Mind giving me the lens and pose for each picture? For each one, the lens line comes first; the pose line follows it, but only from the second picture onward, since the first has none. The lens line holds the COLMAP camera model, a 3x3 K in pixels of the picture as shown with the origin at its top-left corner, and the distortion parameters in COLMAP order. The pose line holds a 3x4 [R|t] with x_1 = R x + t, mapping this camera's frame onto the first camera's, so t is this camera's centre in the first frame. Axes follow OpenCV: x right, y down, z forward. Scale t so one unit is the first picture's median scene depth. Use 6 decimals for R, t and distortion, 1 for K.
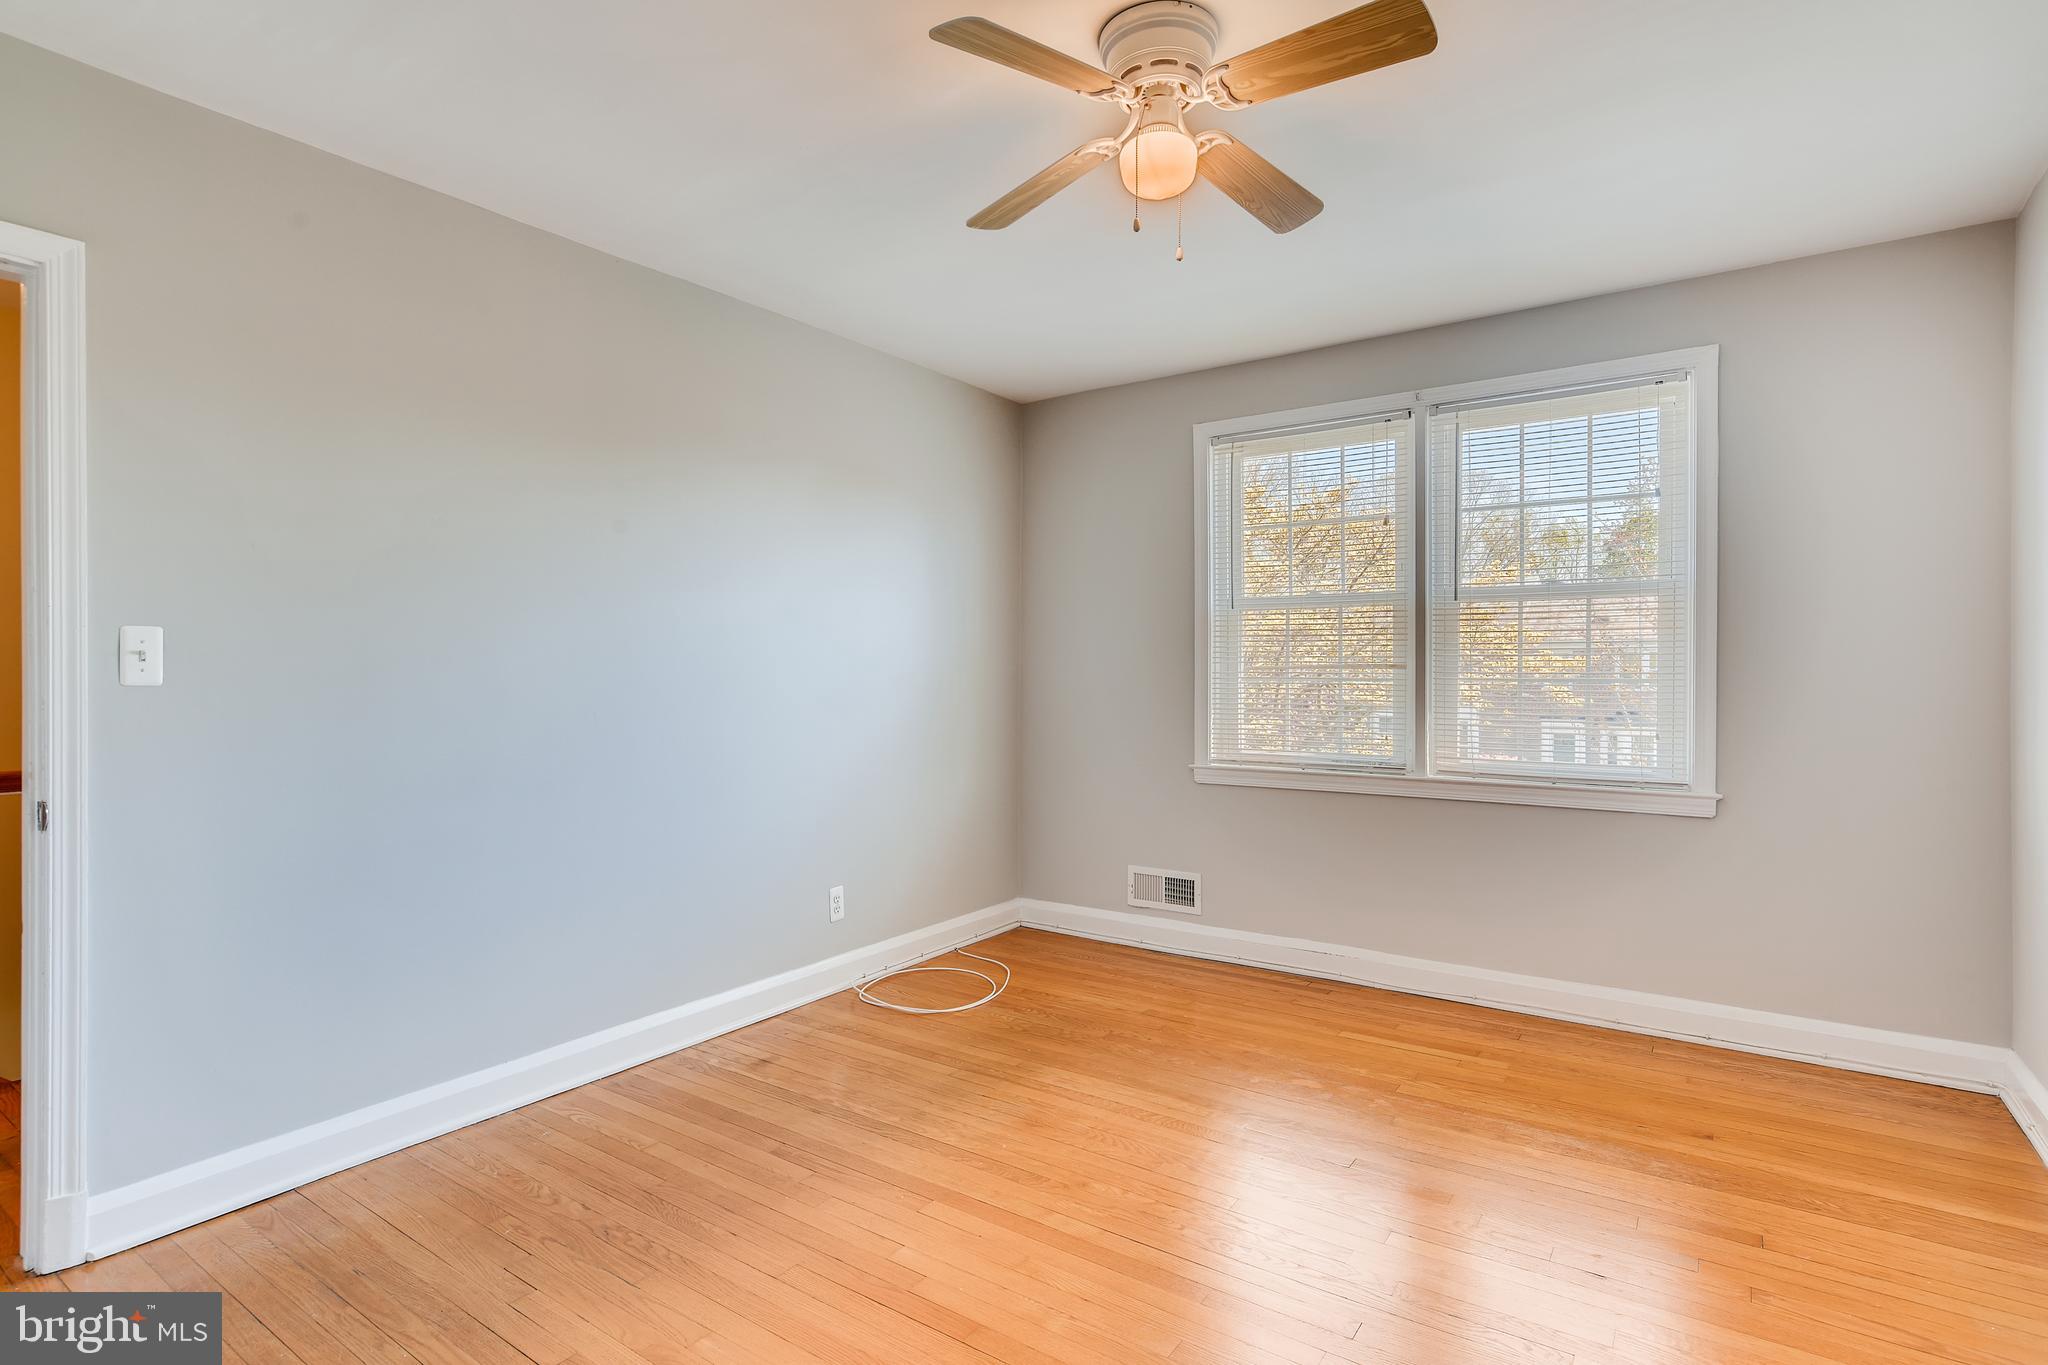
lens RADIAL K [[1027.2, 0, 1032.0], [0, 1027.2, 676.3], [0, 0, 1]] dist [-0.005938, 0.002446]
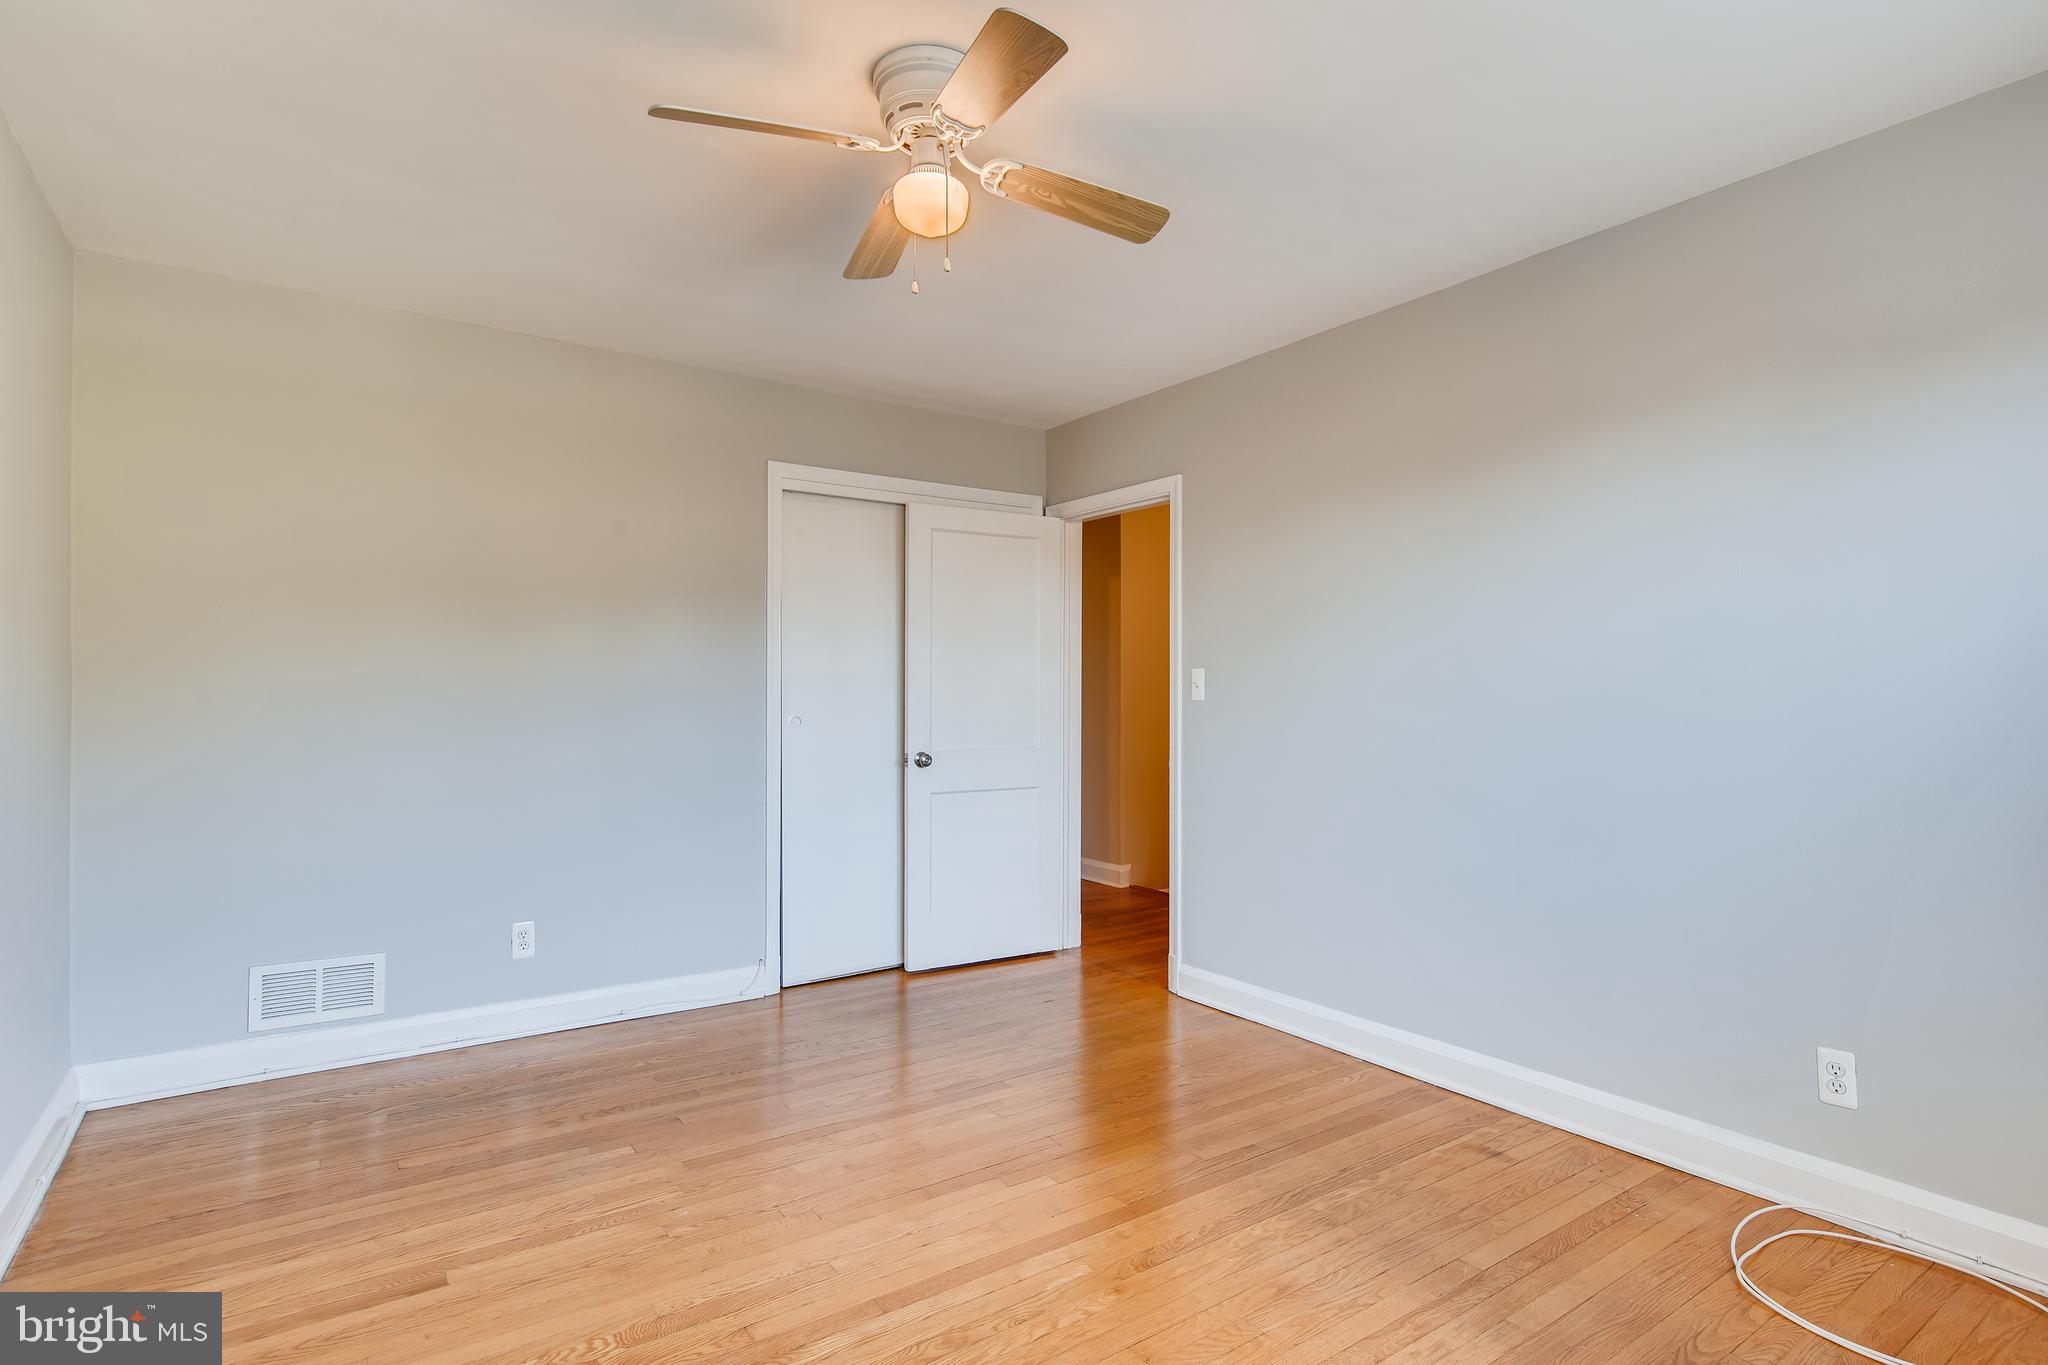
lens RADIAL K [[1027.2, 0, 1029.8], [0, 1027.2, 688.7], [0, 0, 1]] dist [-0.005938, 0.002446]
pose [[-0.354512, -0.006968, -0.935026, 0.671005], [-0.009723, 0.999946, -0.003766, -0.001657], [0.935001, 0.007756, -0.354560, 0.941633]]
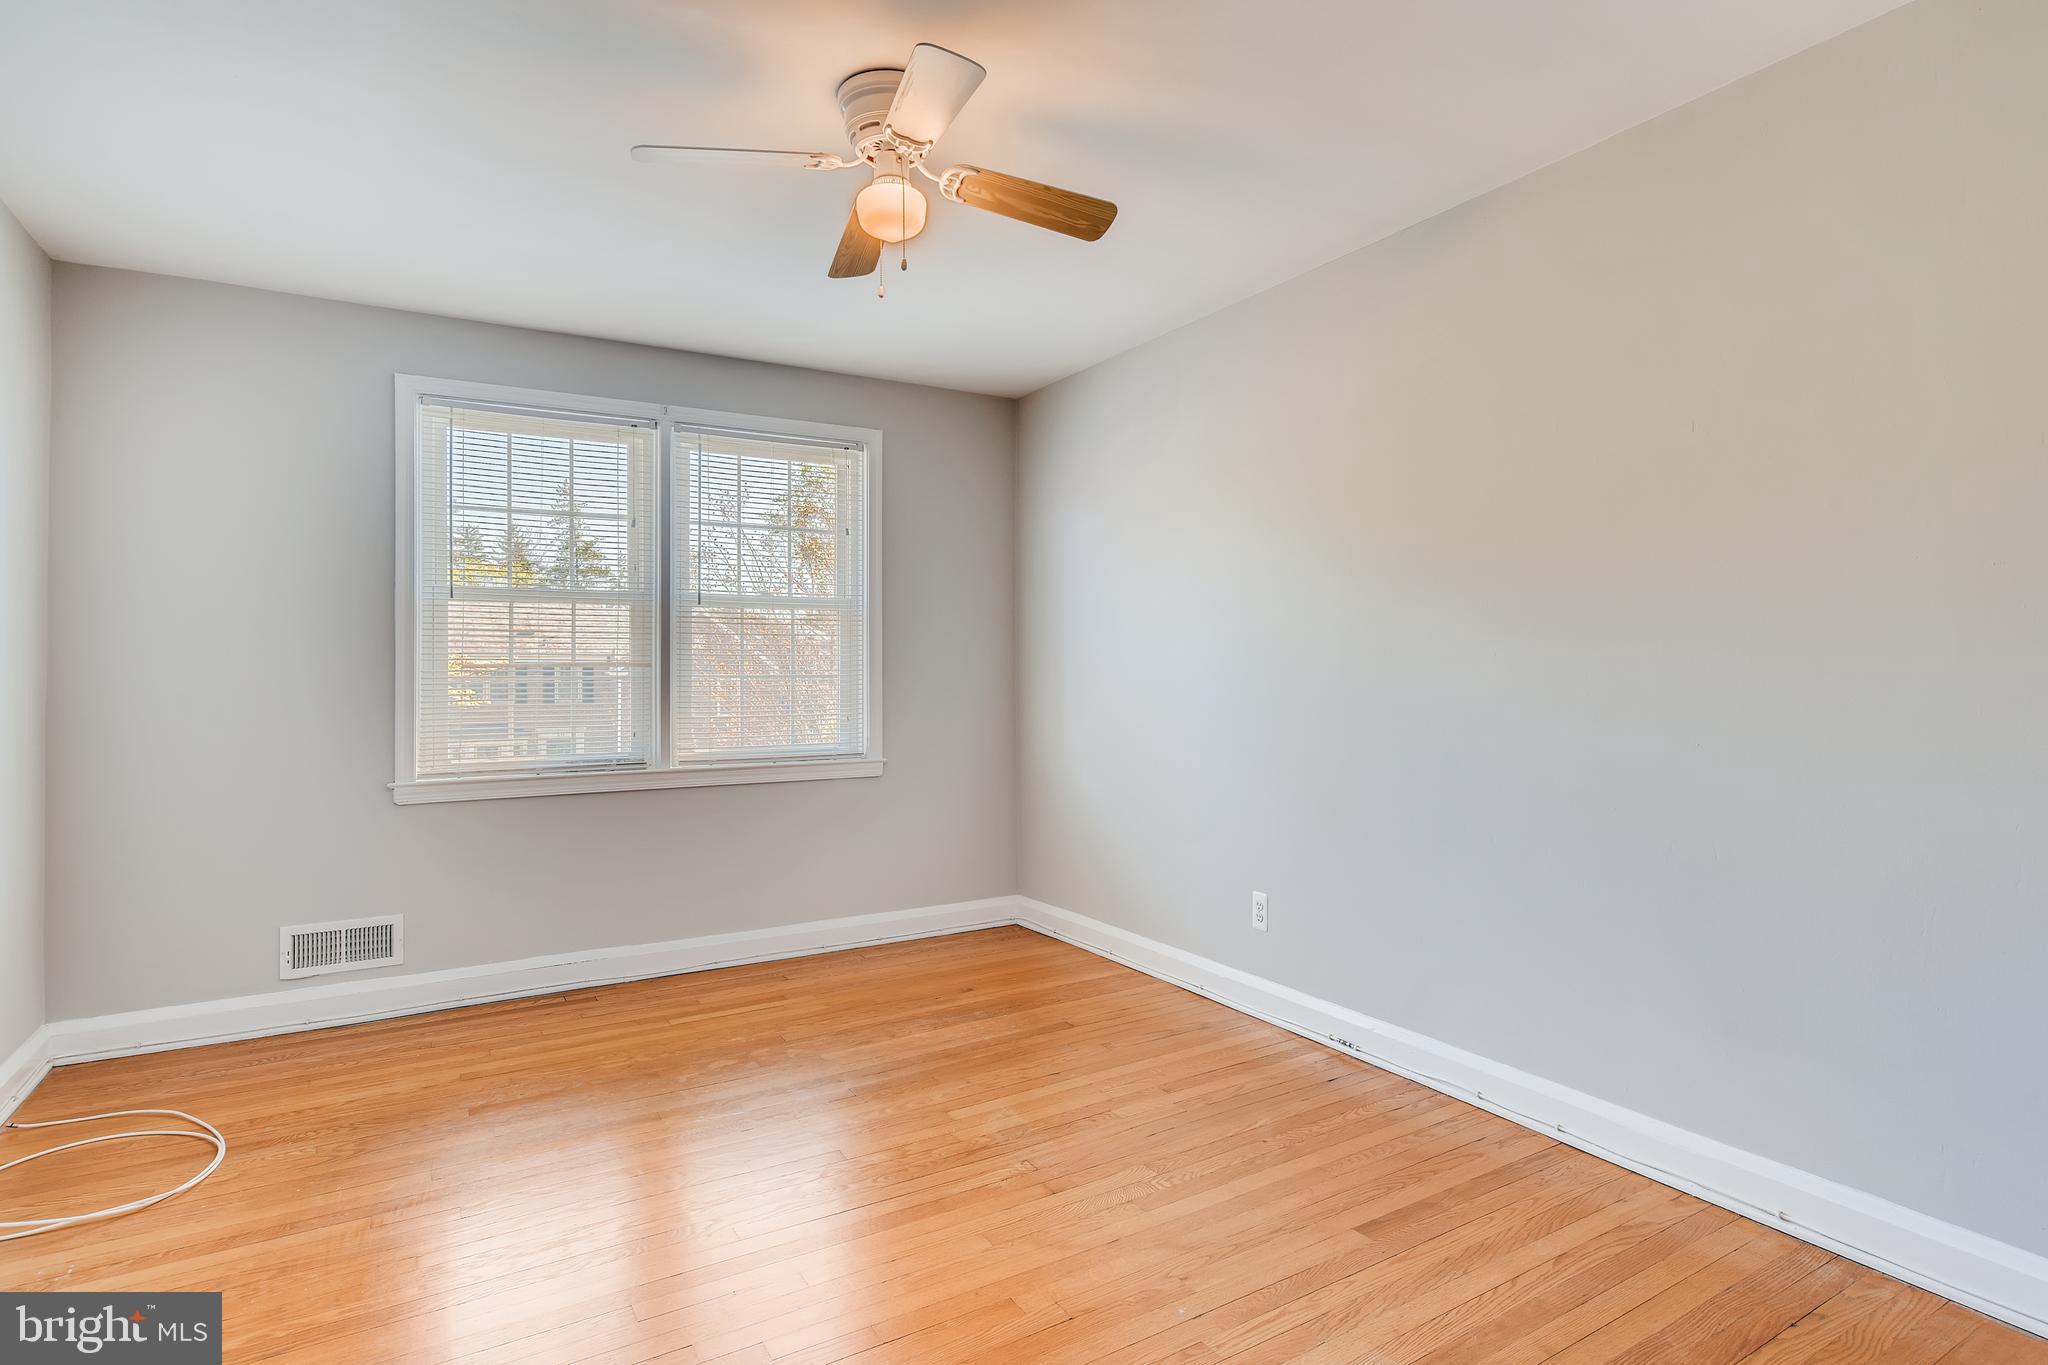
lens RADIAL K [[1027.2, 0, 1043.3], [0, 1027.2, 655.4], [0, 0, 1]] dist [-0.005938, 0.002446]
pose [[0.408647, 0.011917, 0.912615, -0.453498], [0.008512, 0.999822, -0.016867, 0.002325], [-0.912653, 0.014661, 0.408473, 0.221950]]
